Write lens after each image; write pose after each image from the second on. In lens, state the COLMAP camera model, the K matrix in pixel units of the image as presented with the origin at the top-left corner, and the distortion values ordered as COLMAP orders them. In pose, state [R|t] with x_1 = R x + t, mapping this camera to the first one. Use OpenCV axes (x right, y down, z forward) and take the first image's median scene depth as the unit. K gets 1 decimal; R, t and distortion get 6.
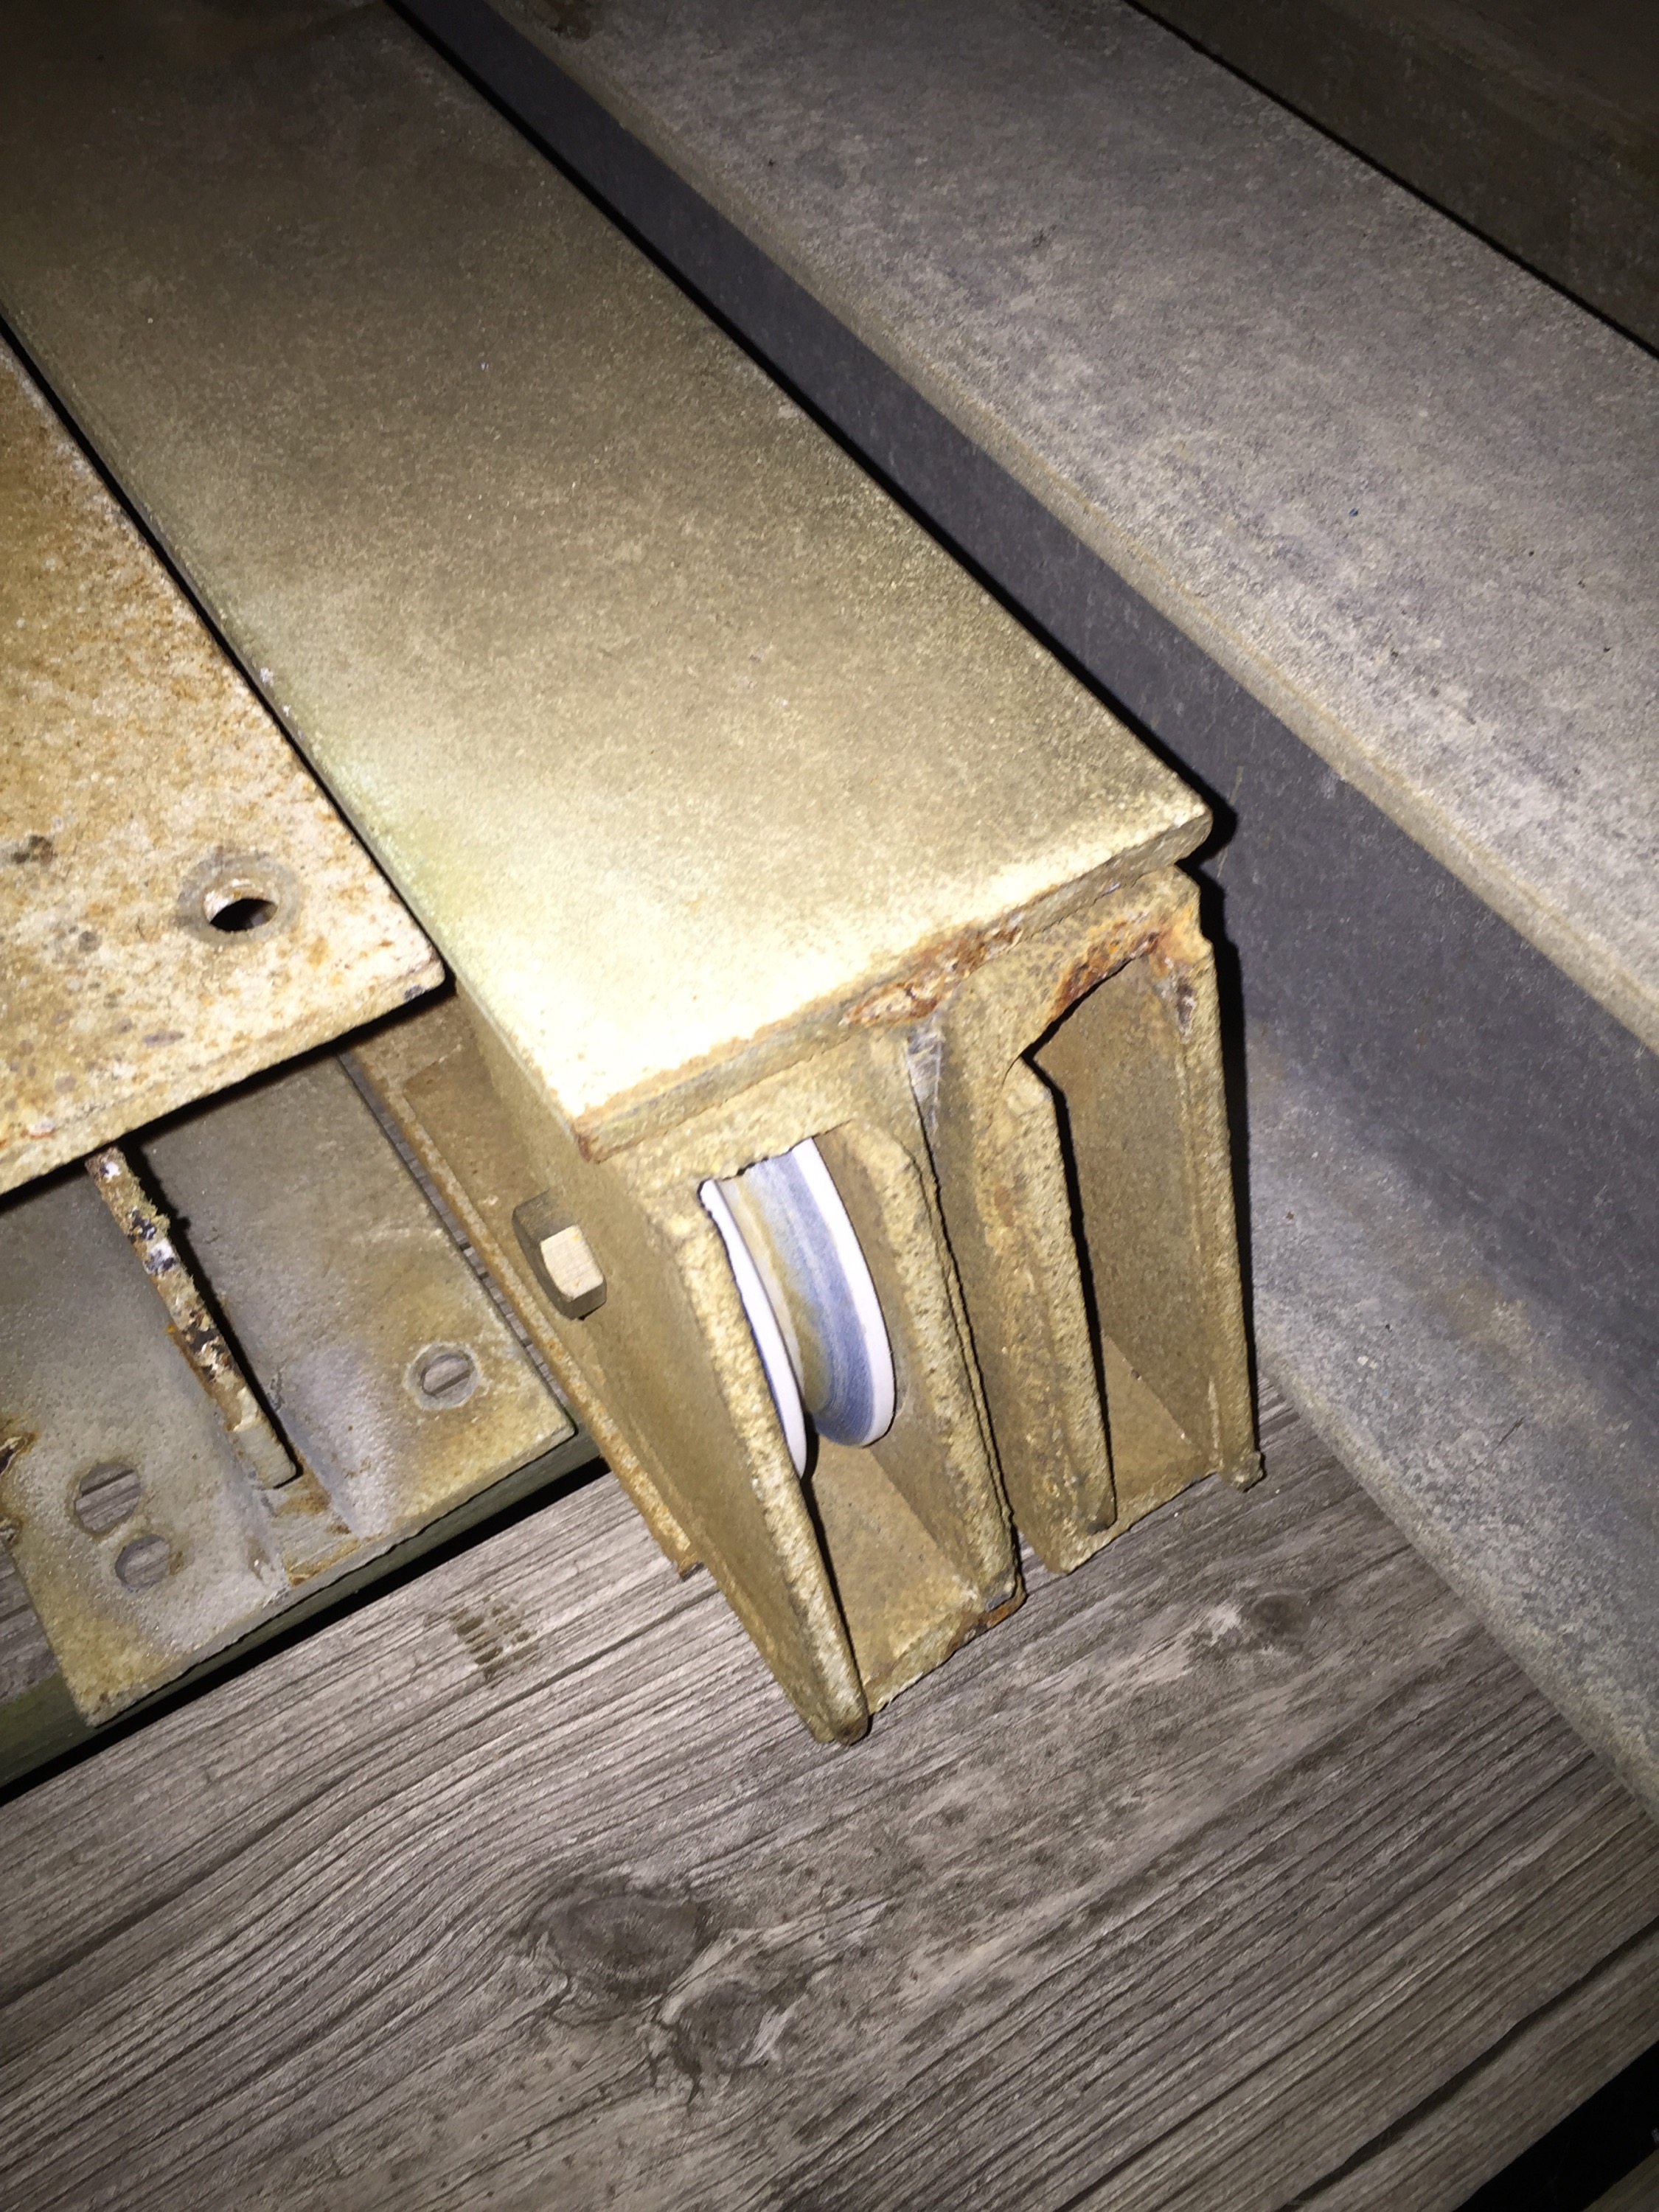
lens RADIAL K [[1967.8, 0, 829.3], [0, 1967.8, 1083.1], [0, 0, 1]] dist [0.072448, -0.136919]
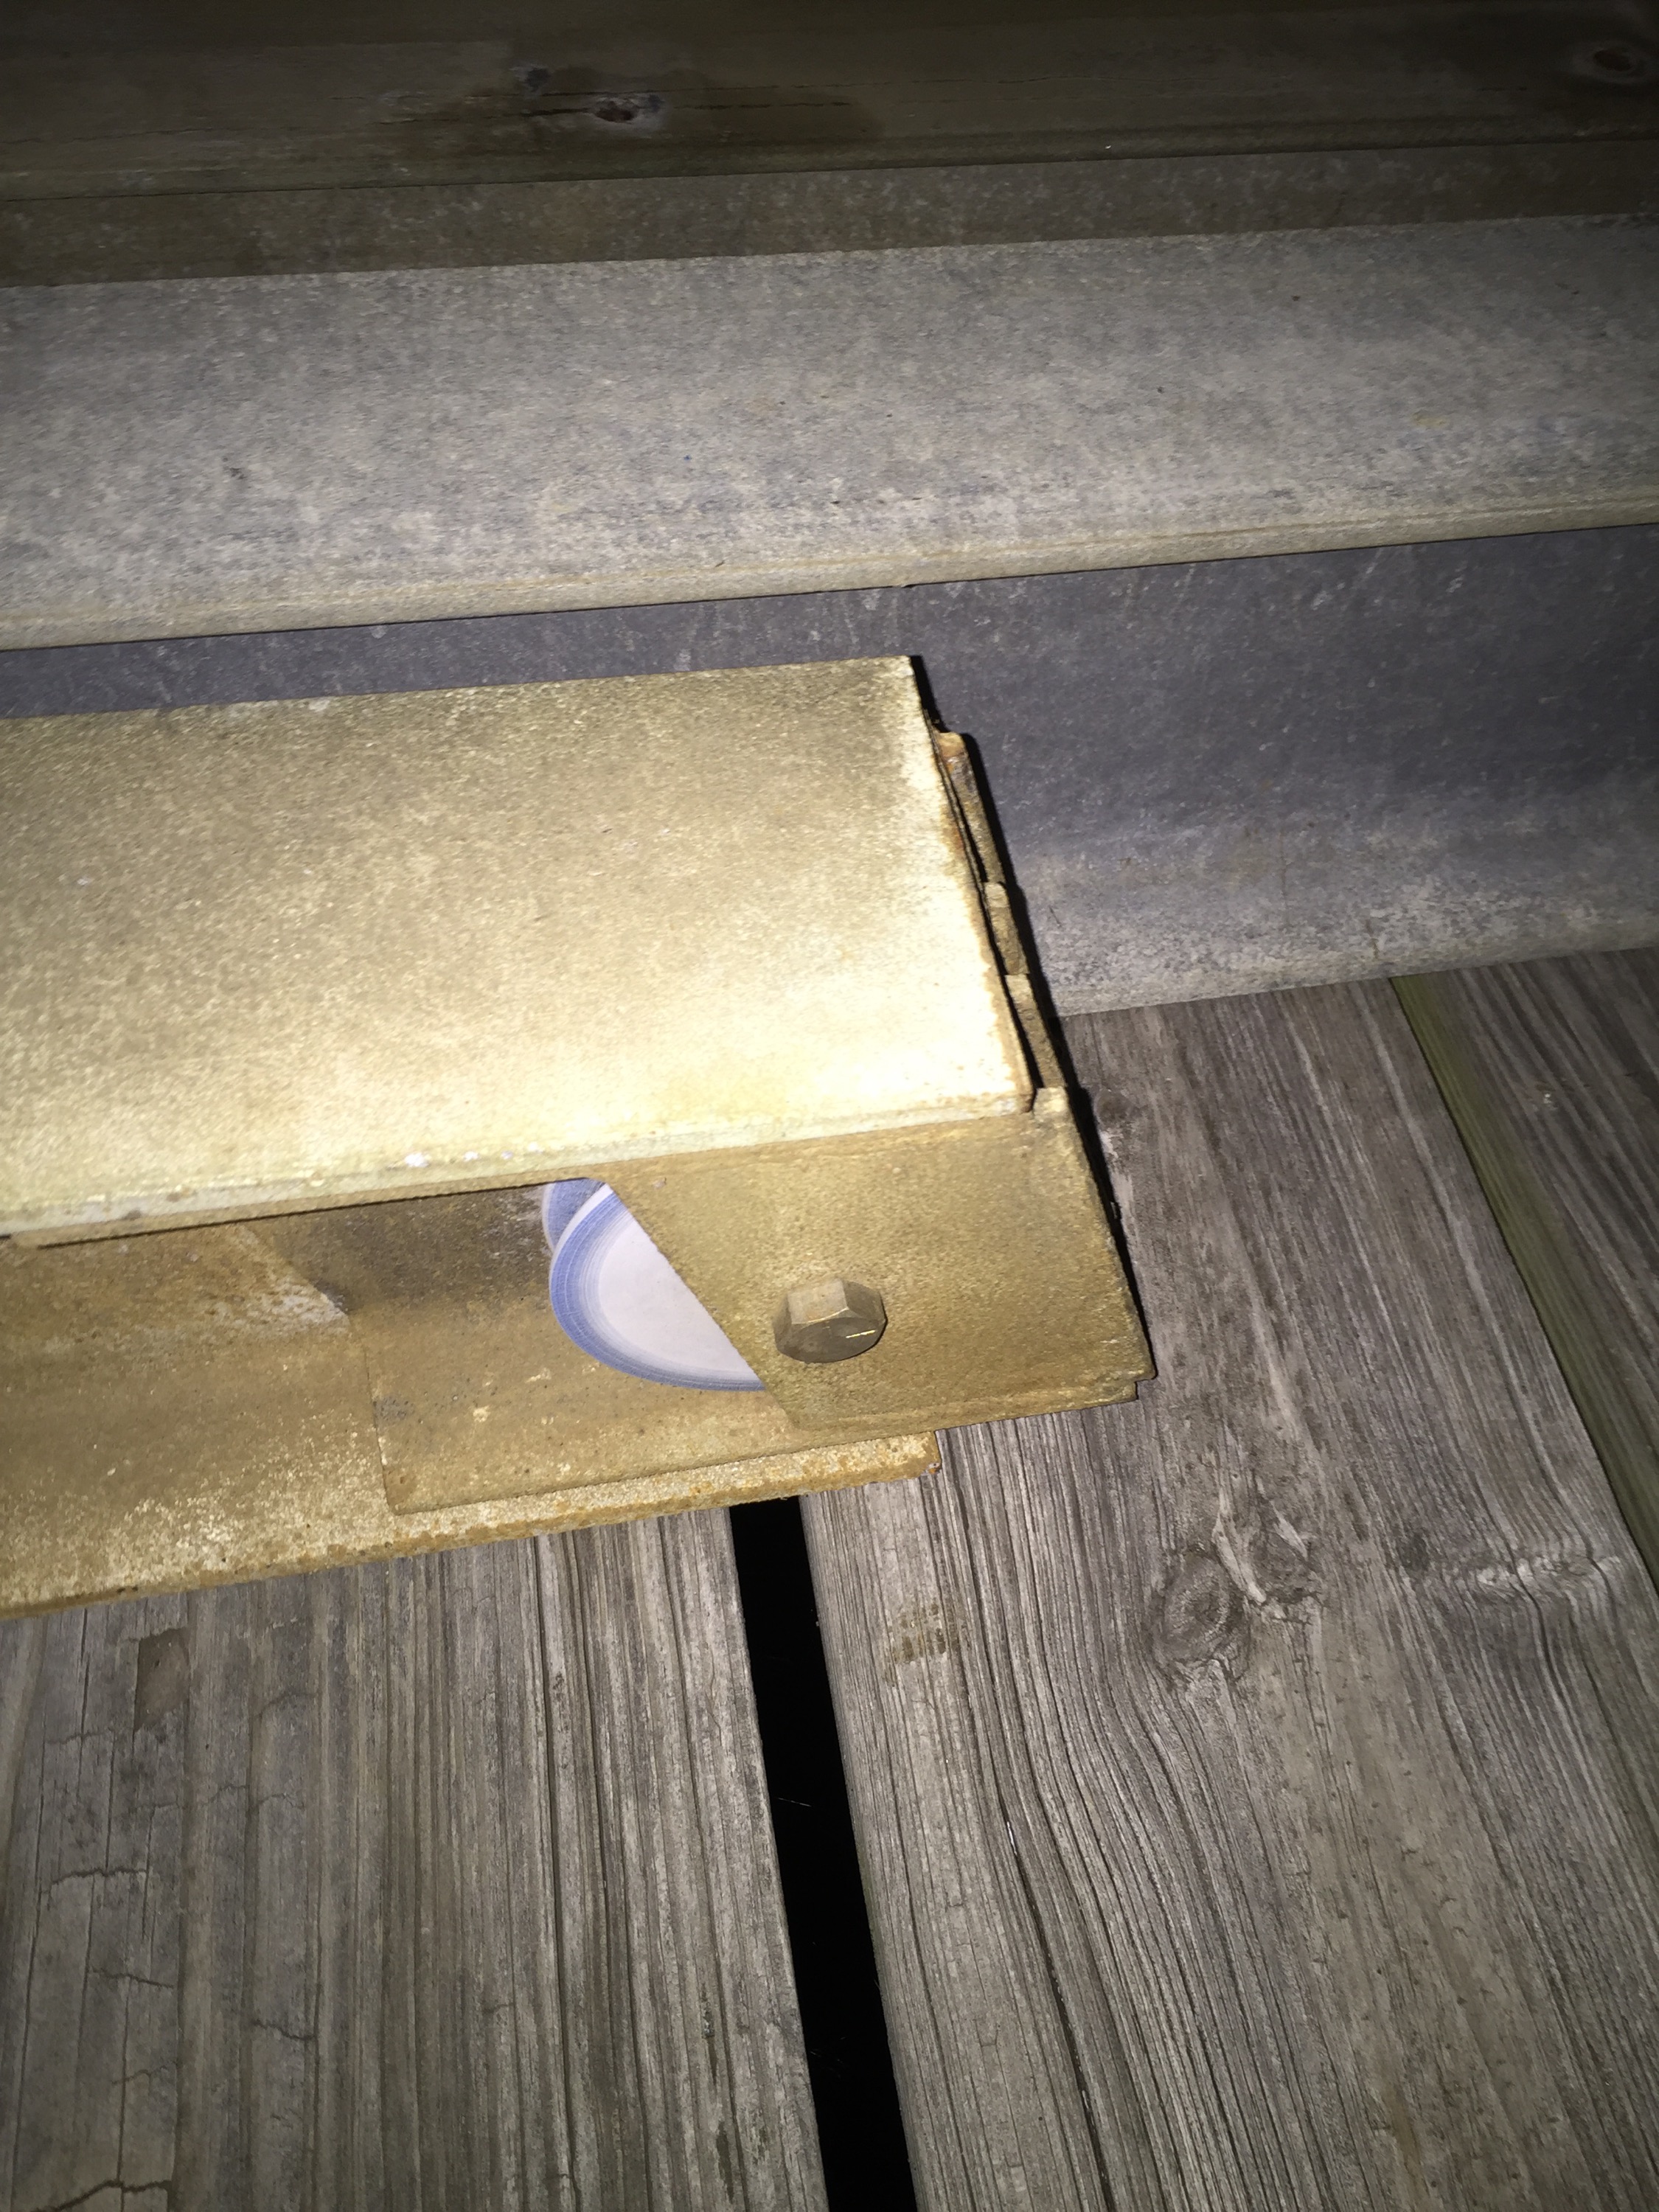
lens RADIAL K [[1967.8, 0, 870.7], [0, 1967.8, 1082.6], [0, 0, 1]] dist [0.072448, -0.136919]
pose [[0.362389, -0.736456, 0.571233, -0.664822], [0.710476, 0.614965, 0.342113, -0.364622], [-0.603240, 0.281870, 0.746091, 0.085574]]
